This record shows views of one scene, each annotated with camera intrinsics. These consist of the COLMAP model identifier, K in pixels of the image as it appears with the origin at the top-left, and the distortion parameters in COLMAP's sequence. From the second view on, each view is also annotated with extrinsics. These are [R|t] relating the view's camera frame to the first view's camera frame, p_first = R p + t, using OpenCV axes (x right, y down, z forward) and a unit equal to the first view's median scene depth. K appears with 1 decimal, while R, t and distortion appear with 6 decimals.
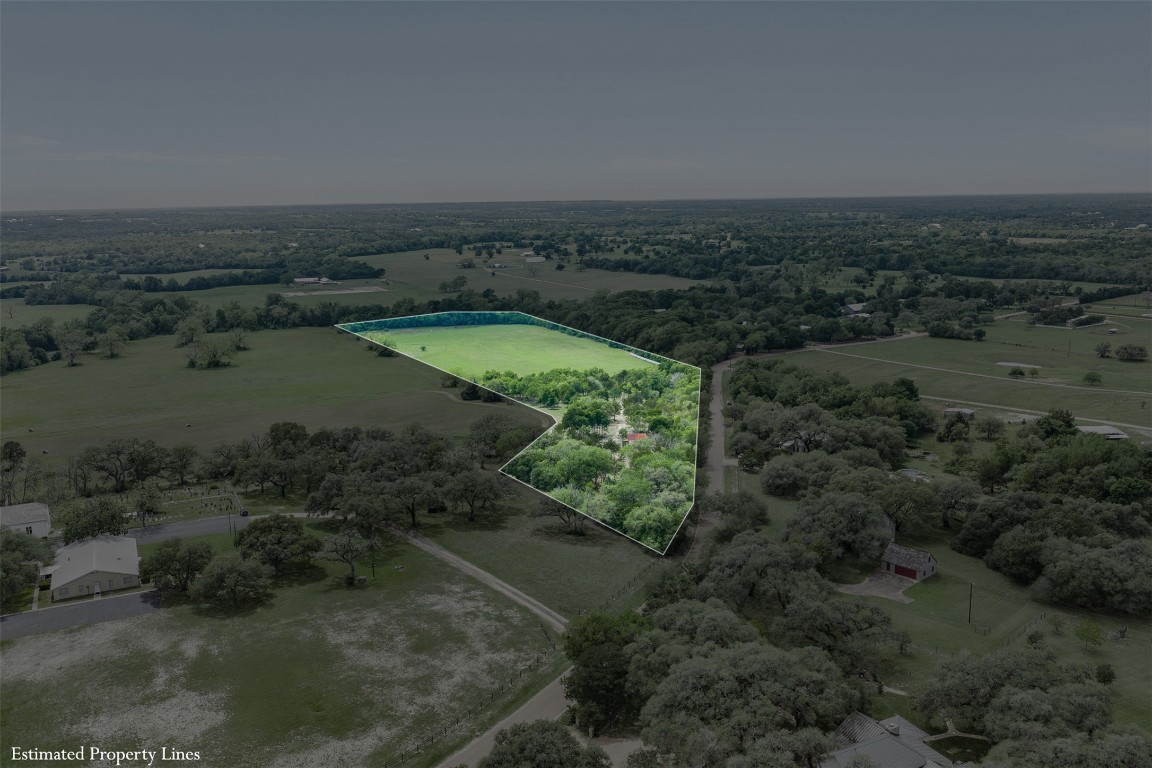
lens RADIAL K [[935.4, 0, 576.0], [0, 935.4, 384.0], [0, 0, 1]] dist [0.004086, -0.001859]
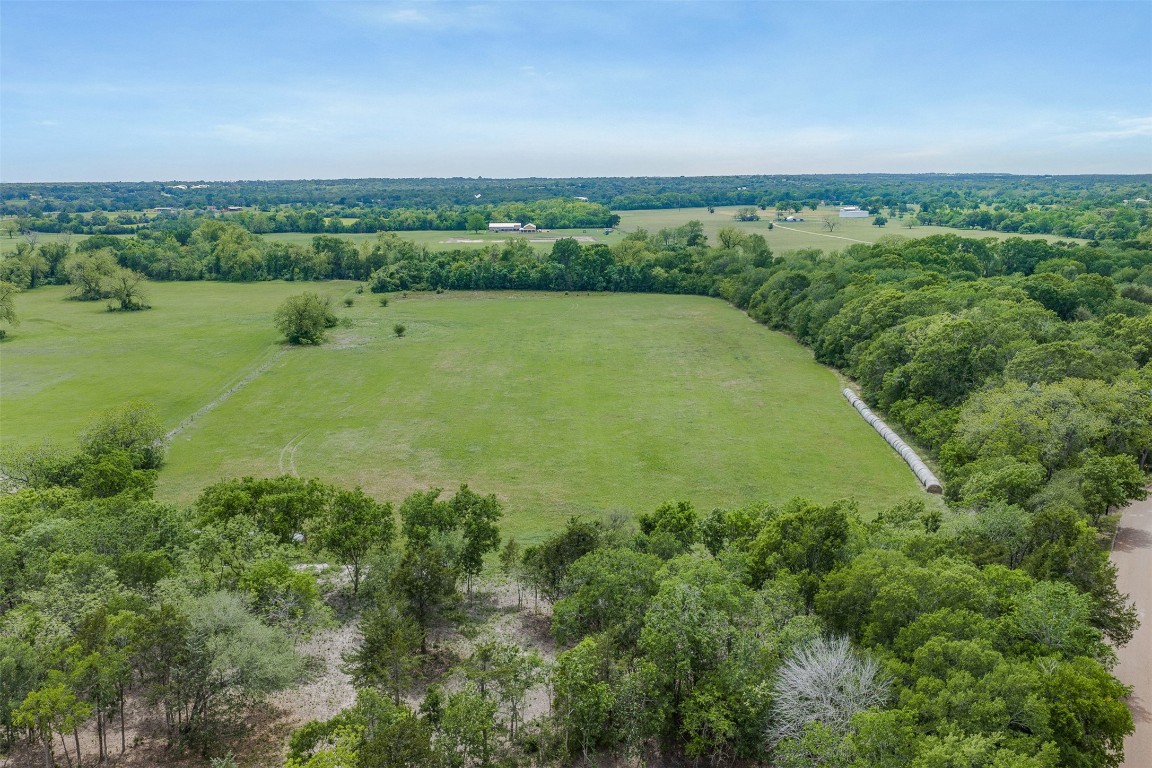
lens RADIAL K [[935.4, 0, 576.0], [0, 935.4, 384.0], [0, 0, 1]] dist [0.004086, -0.001859]
pose [[0.923898, 0.090256, -0.371843, 0.065330], [-0.081521, 0.995901, 0.039180, -0.027957], [0.373855, -0.005886, 0.927469, 0.463105]]
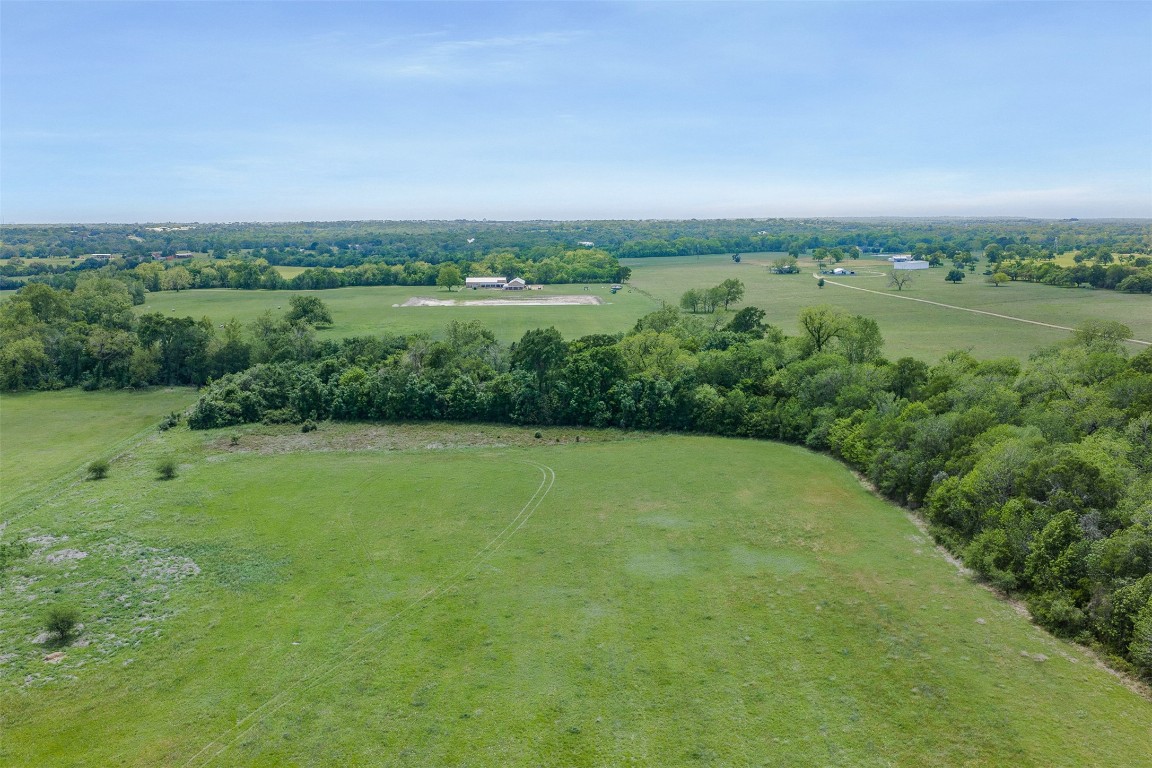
lens RADIAL K [[935.4, 0, 576.0], [0, 935.4, 384.0], [0, 0, 1]] dist [0.004086, -0.001859]
pose [[0.920405, 0.077580, -0.383192, -0.010308], [-0.085444, 0.996337, -0.003515, -0.067578], [0.381515, 0.035976, 0.923662, 0.661662]]
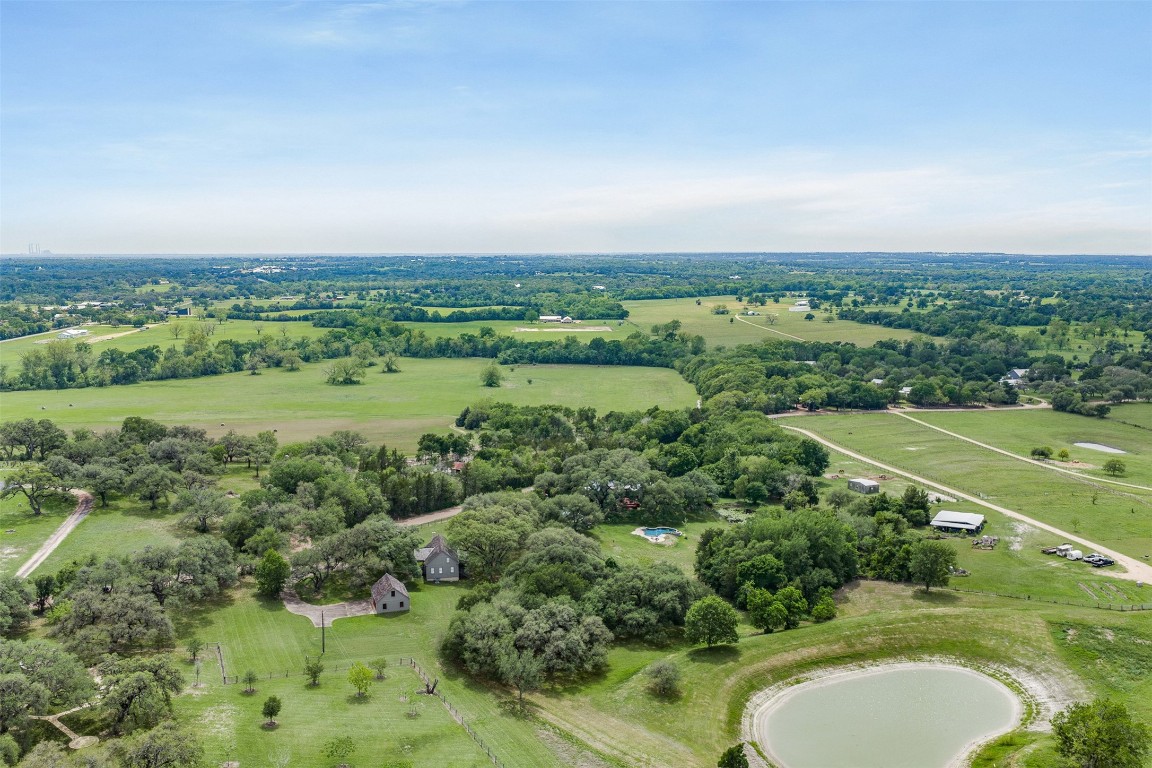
lens RADIAL K [[935.4, 0, 576.0], [0, 935.4, 384.0], [0, 0, 1]] dist [0.004086, -0.001859]
pose [[0.917566, 0.072035, -0.391003, 0.226757], [-0.091832, 0.995256, -0.032144, -0.004554], [0.386833, 0.065401, 0.919828, 0.033840]]
